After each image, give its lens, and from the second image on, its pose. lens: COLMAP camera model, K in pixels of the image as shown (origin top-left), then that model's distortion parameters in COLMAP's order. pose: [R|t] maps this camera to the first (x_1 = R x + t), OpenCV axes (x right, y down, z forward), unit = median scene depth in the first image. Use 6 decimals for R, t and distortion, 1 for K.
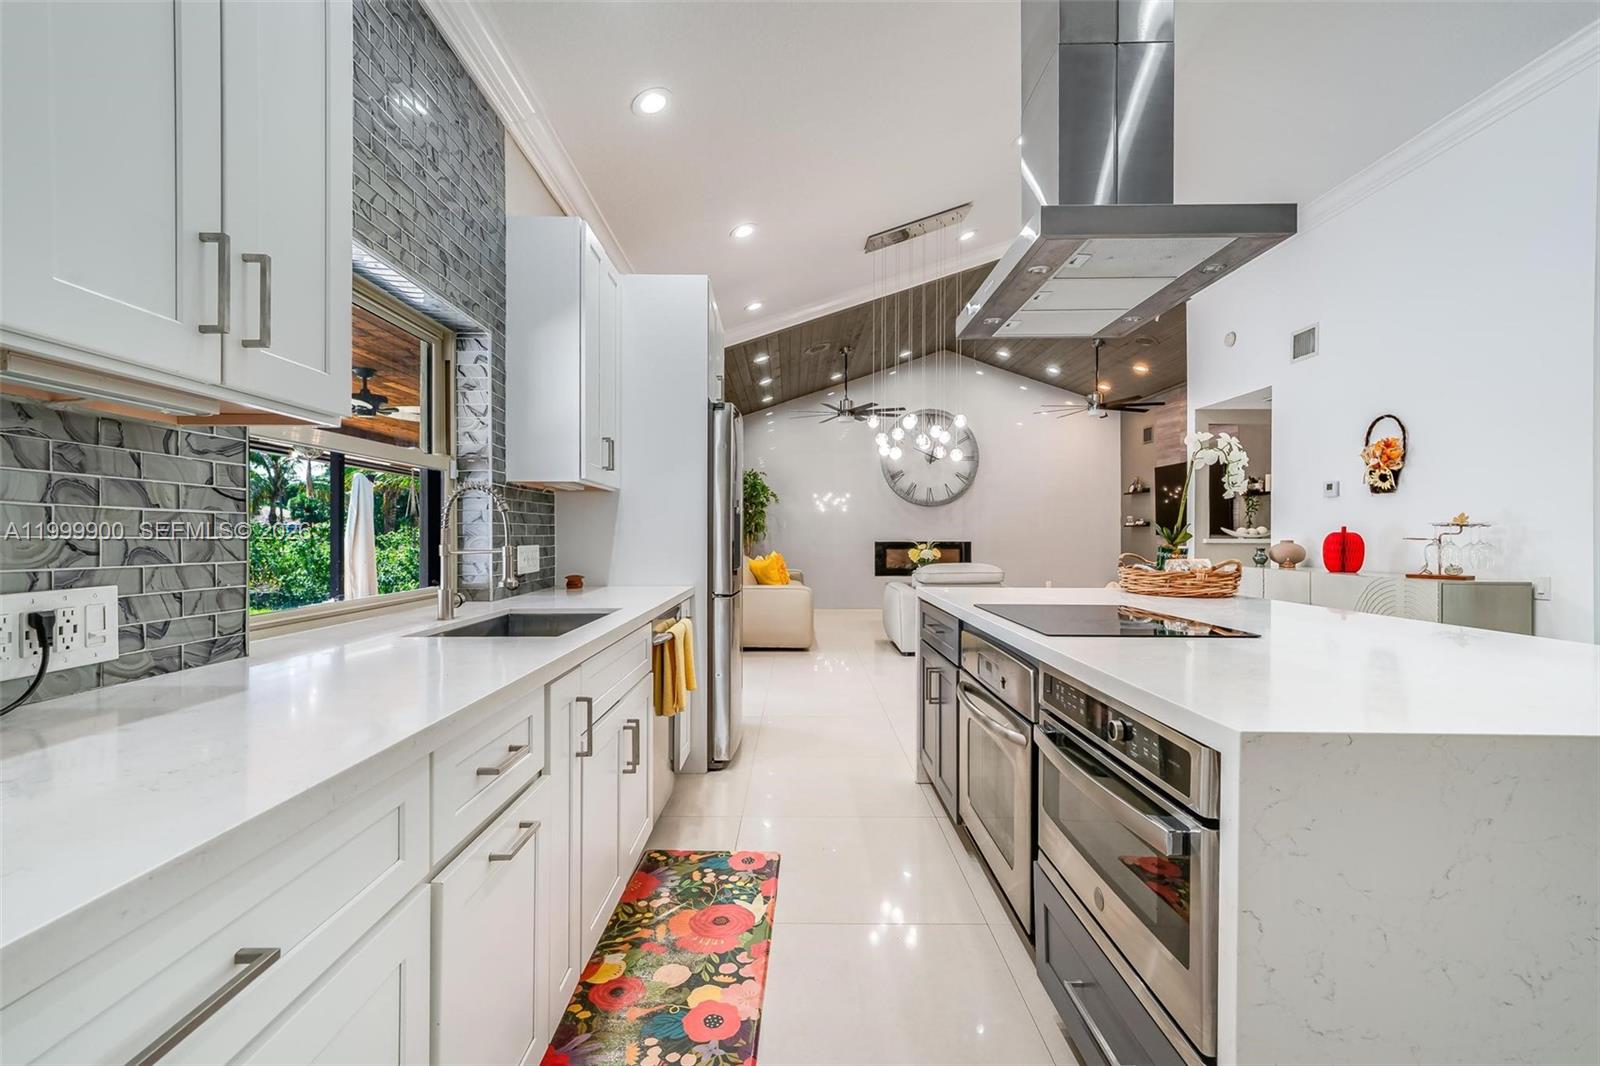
lens RADIAL K [[714.7, 0, 795.5], [0, 714.7, 534.5], [0, 0, 1]] dist [-0.000181, 0.000580]
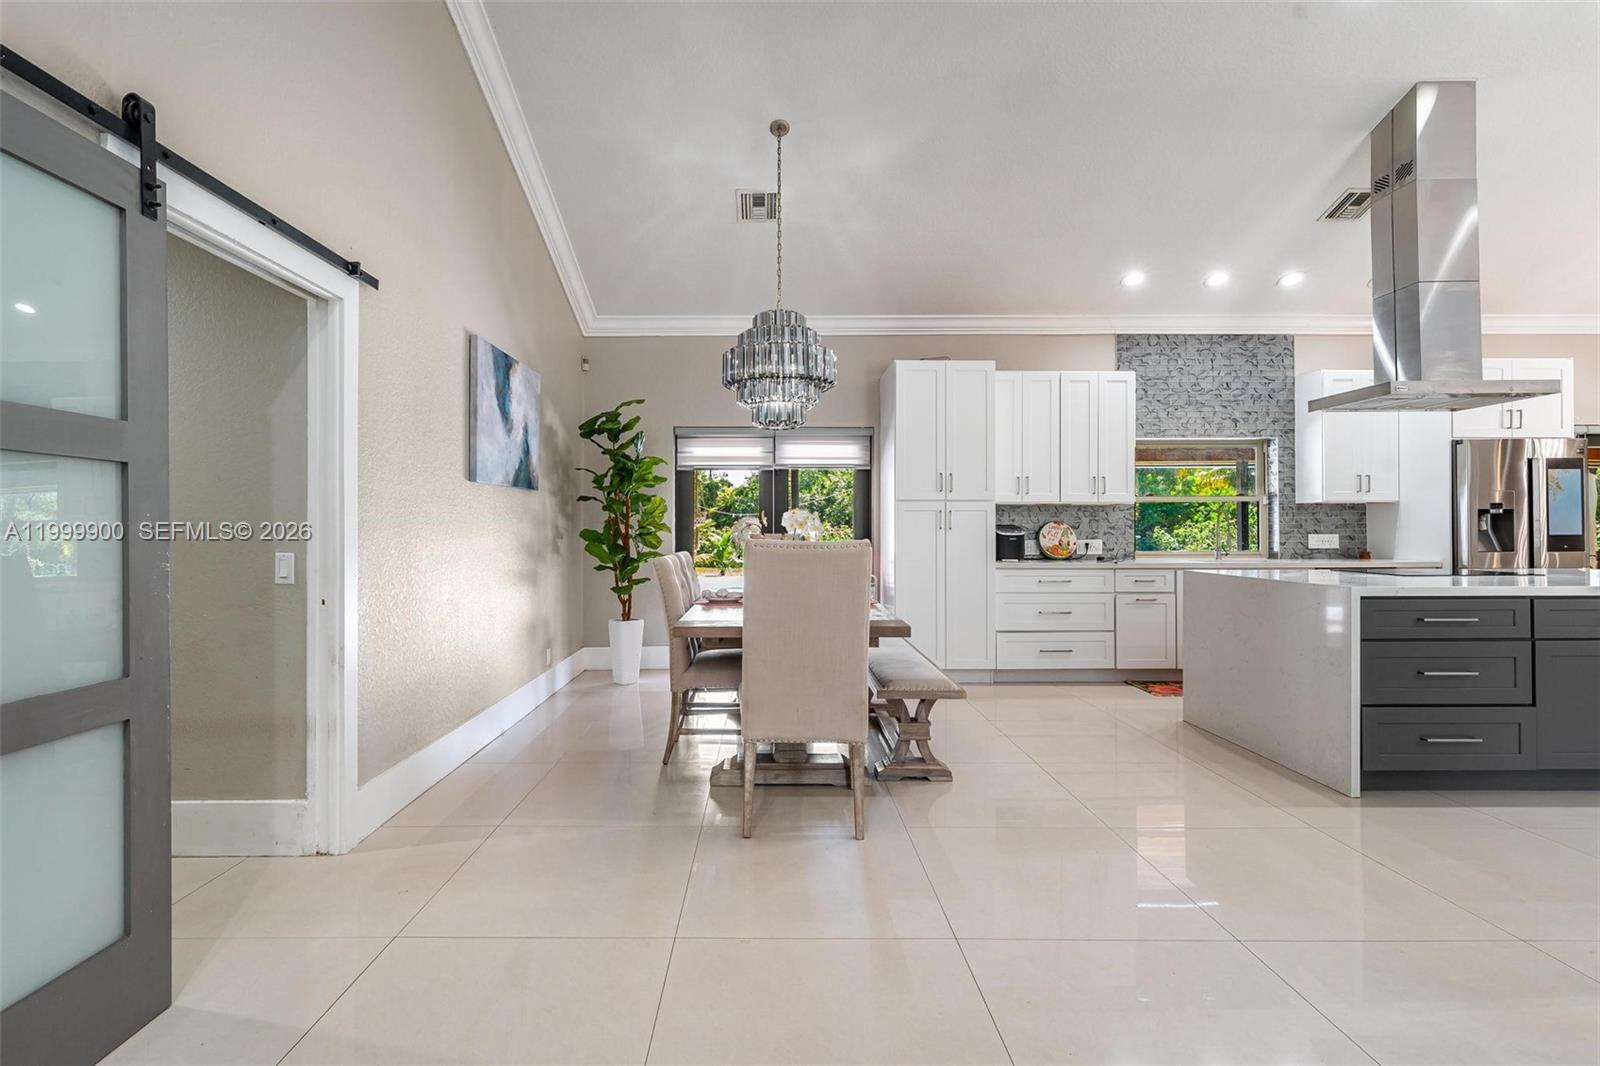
lens RADIAL K [[714.7, 0, 781.8], [0, 714.7, 523.7], [0, 0, 1]] dist [-0.000181, 0.000580]
pose [[0.002870, -0.010077, -0.999945, 1.028152], [0.003765, 0.999942, -0.010066, 0.000891], [0.999989, -0.003736, 0.002908, -0.317170]]
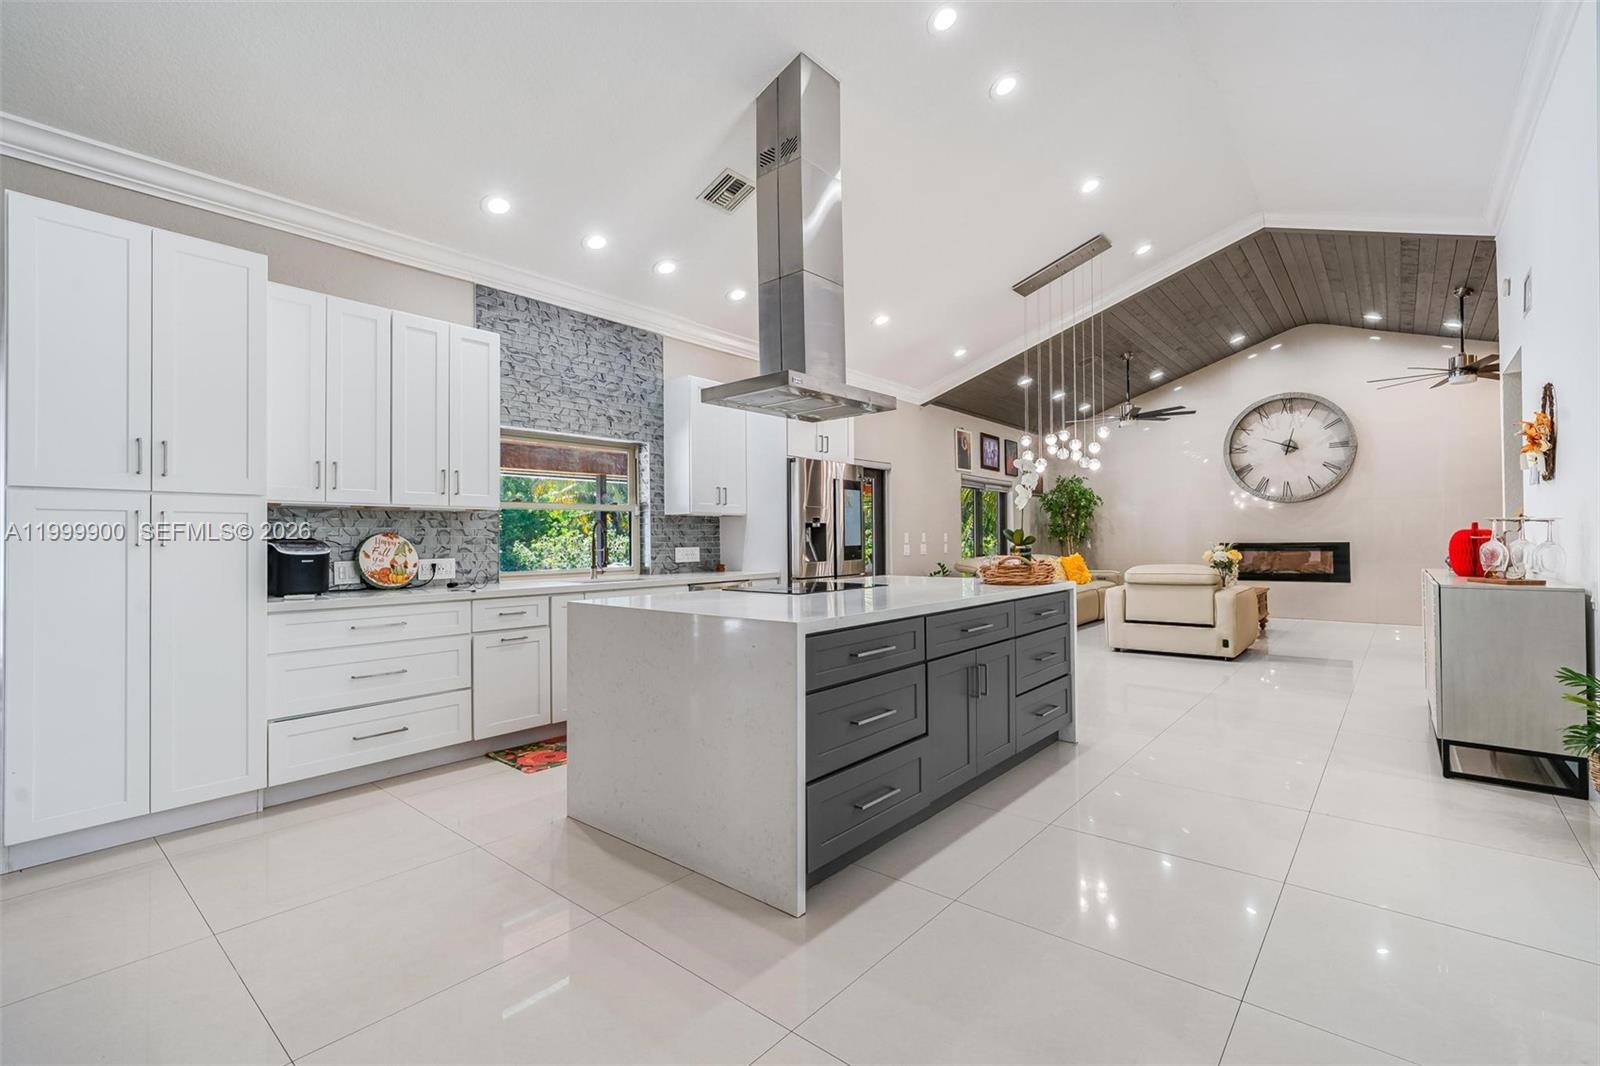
lens RADIAL K [[714.7, 0, 794.4], [0, 714.7, 532.1], [0, 0, 1]] dist [-0.000181, 0.000580]
pose [[0.757344, -0.016751, -0.652802, 0.699687], [0.012013, 0.999859, -0.011720, 0.000747], [0.652906, 0.001034, 0.757438, -0.159947]]
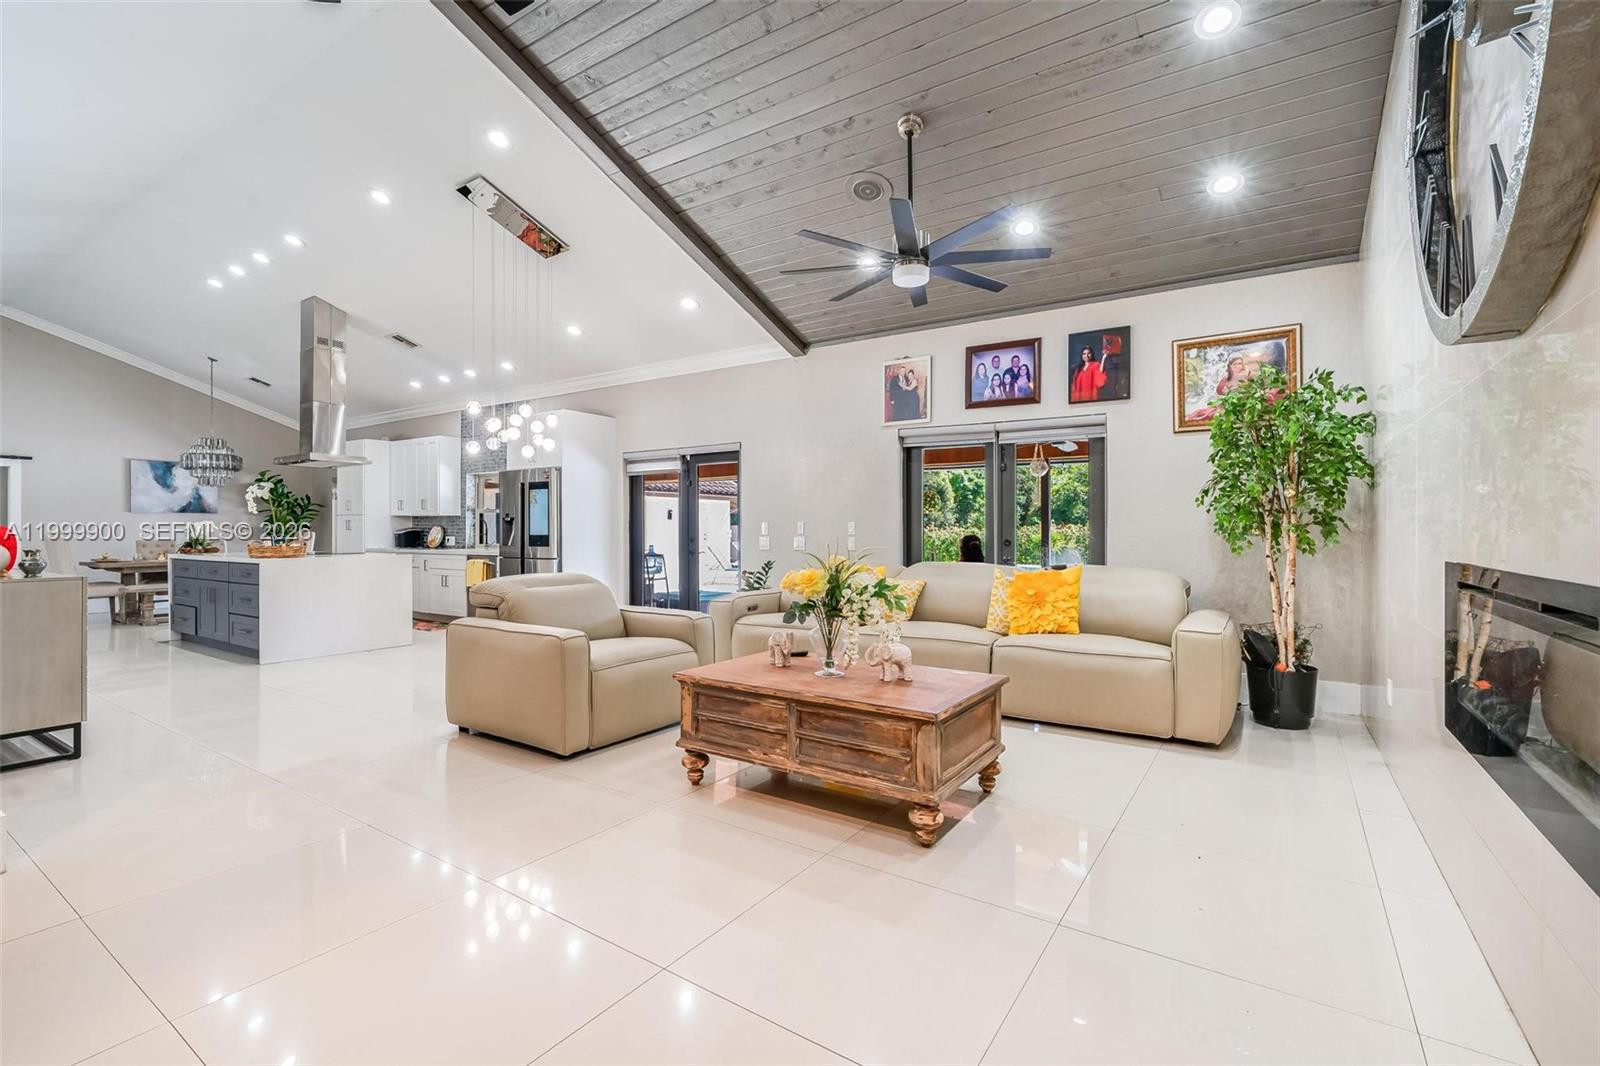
lens RADIAL K [[714.7, 0, 802.4], [0, 714.7, 529.4], [0, 0, 1]] dist [-0.000181, 0.000580]
pose [[-0.550671, -0.002590, -0.834718, 0.933355], [0.000665, 0.999994, -0.003542, 0.005201], [0.834722, -0.002506, -0.550666, 2.241243]]
